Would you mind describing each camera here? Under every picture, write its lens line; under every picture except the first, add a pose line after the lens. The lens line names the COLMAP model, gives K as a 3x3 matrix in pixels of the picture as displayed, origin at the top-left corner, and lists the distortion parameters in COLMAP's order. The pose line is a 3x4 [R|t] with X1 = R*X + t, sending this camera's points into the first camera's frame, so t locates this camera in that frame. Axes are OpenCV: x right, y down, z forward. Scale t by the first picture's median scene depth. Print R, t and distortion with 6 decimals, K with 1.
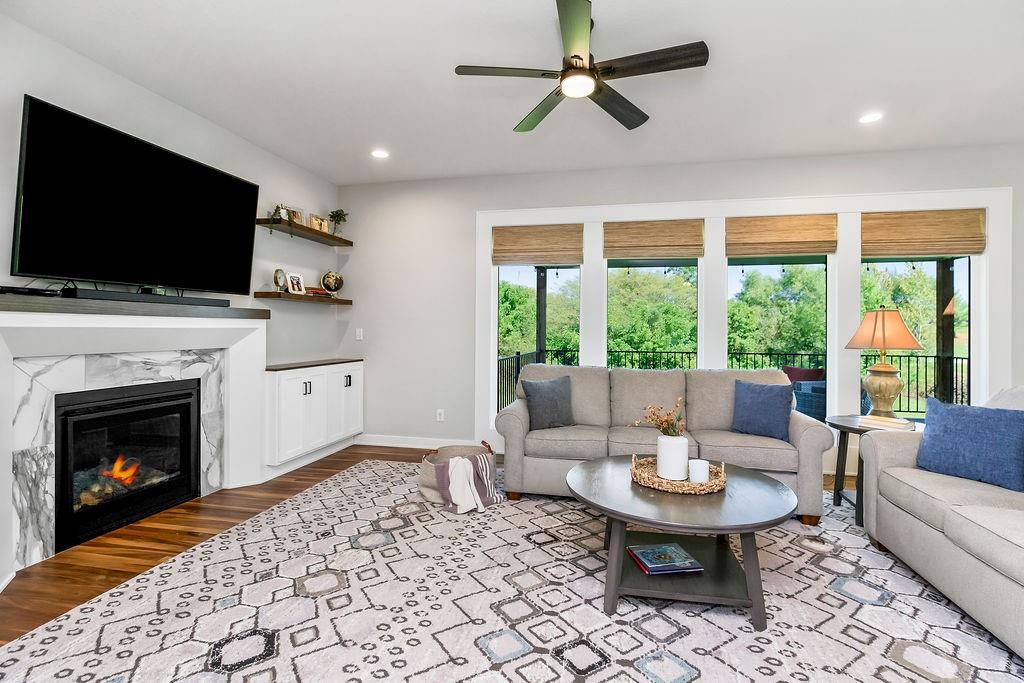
lens RADIAL K [[472.0, 0, 505.1], [0, 472.0, 323.4], [0, 0, 1]] dist [-0.002853, -0.000147]
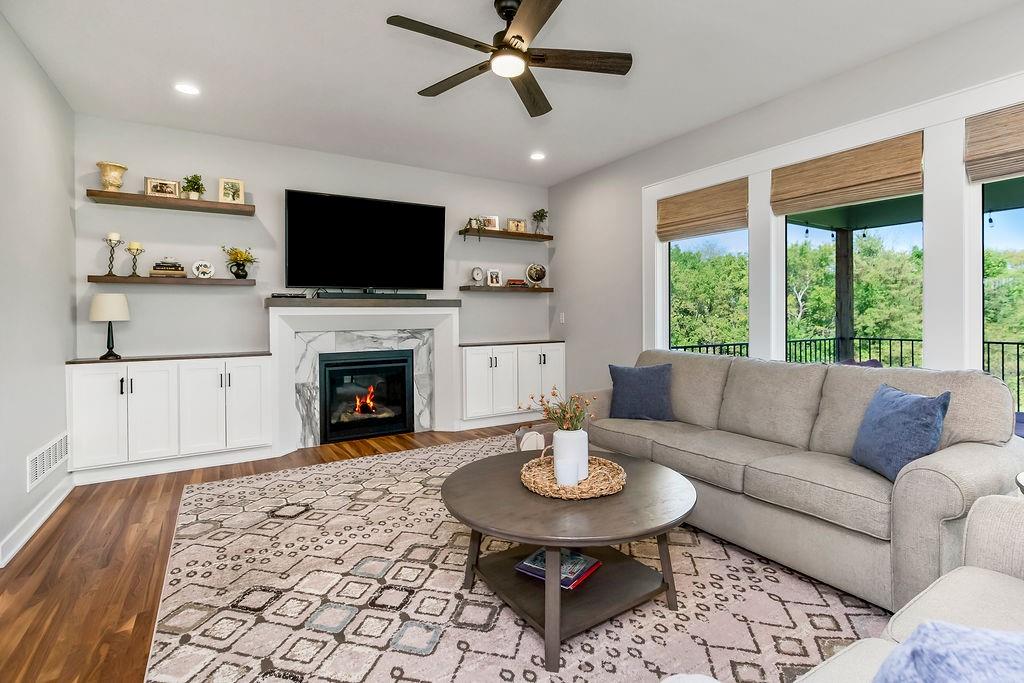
lens RADIAL K [[472.0, 0, 514.9], [0, 472.0, 315.4], [0, 0, 1]] dist [-0.002853, -0.000147]
pose [[0.708062, -0.011994, -0.706049, 0.646091], [0.021324, 0.999763, 0.004401, 0.014319], [0.705828, -0.018172, 0.708150, 0.226285]]
